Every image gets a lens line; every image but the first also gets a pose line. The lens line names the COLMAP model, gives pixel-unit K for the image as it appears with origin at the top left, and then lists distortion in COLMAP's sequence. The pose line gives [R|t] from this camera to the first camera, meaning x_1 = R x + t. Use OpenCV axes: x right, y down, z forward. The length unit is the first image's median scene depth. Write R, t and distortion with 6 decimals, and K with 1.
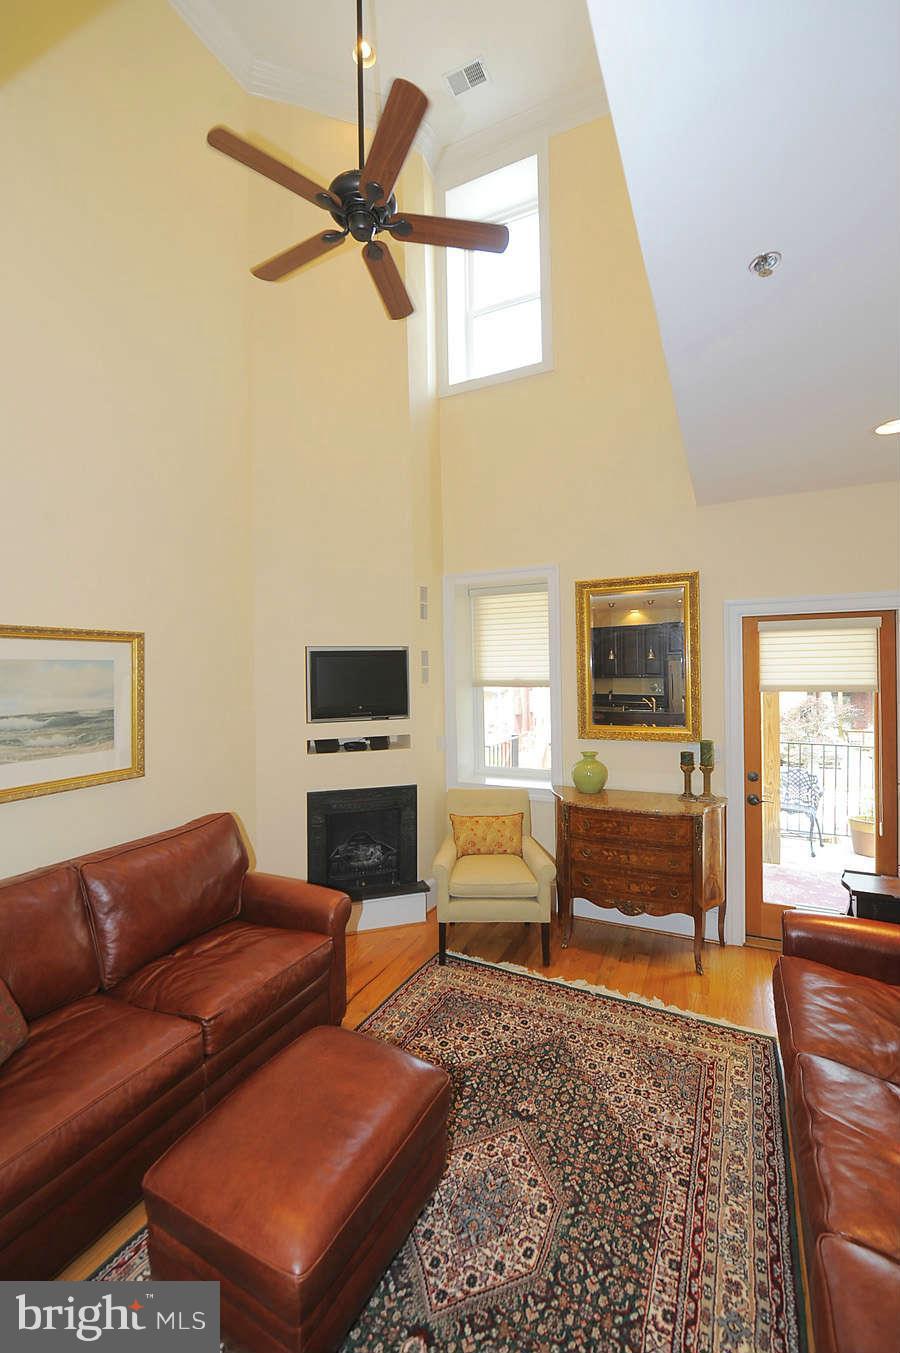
lens RADIAL K [[584.0, 0, 440.1], [0, 584.0, 683.6], [0, 0, 1]] dist [-0.014307, 0.000051]
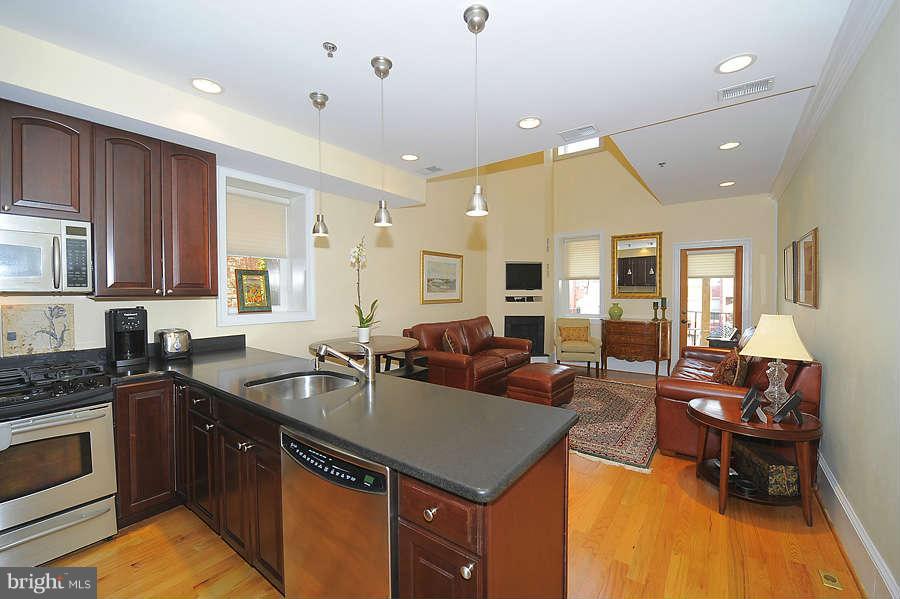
lens RADIAL K [[361.8, 0, 453.4], [0, 361.8, 295.9], [0, 0, 1]] dist [-0.014615, -0.000458]
pose [[0.982865, 0.016499, -0.183586, -0.186228], [-0.016715, 0.999860, 0.000371, 0.118524], [0.183567, 0.002704, 0.983004, -0.826945]]
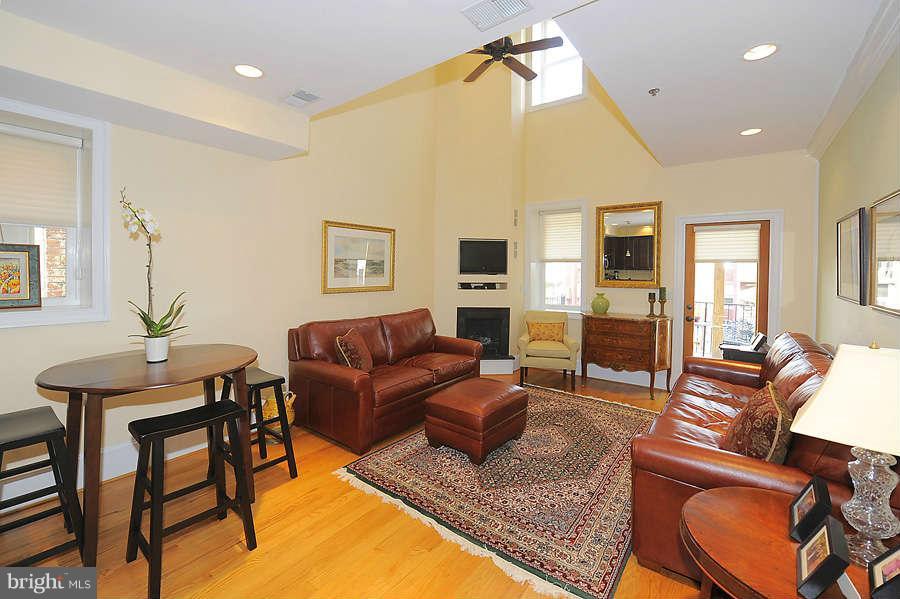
lens RADIAL K [[388.5, 0, 433.1], [0, 388.5, 274.4], [0, 0, 1]] dist [-0.014307, 0.000051]
pose [[0.977332, 0.028335, -0.209807, -0.028578], [-0.030008, 0.999538, -0.004792, 0.093714], [0.209574, 0.010979, 0.977731, -0.481700]]
